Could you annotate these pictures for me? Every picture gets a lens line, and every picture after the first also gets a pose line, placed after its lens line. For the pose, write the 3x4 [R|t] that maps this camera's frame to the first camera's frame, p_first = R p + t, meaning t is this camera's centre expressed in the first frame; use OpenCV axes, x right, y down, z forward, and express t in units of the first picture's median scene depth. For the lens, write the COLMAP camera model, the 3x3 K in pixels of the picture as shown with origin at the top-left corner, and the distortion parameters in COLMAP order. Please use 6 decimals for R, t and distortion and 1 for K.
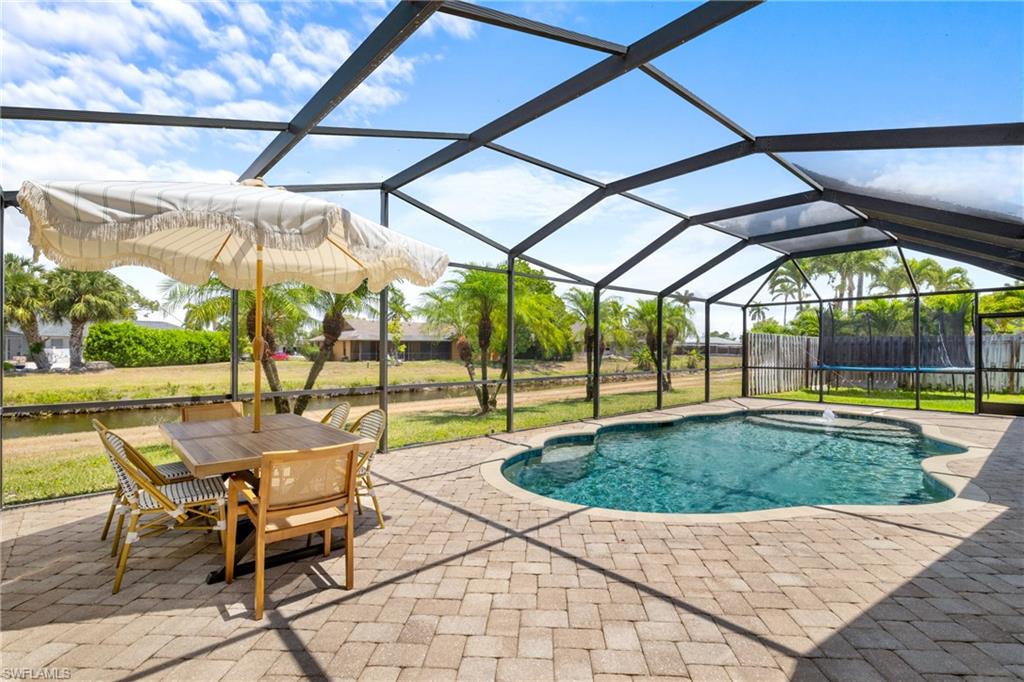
lens RADIAL K [[484.4, 0, 513.9], [0, 484.4, 346.1], [0, 0, 1]] dist [-0.028195, -0.000413]
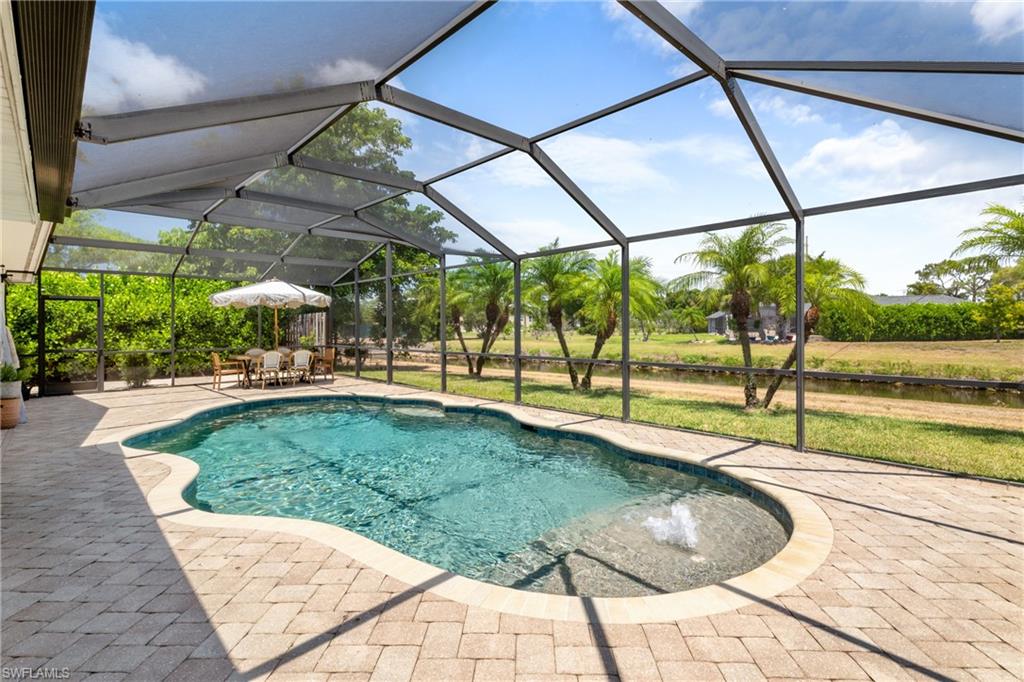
lens RADIAL K [[484.4, 0, 514.1], [0, 484.4, 331.5], [0, 0, 1]] dist [-0.028195, -0.000413]
pose [[0.033271, 0.010874, -0.999387, 0.239048], [0.012789, 0.999854, 0.011305, 0.000462], [0.999365, -0.013158, 0.033127, 0.210982]]
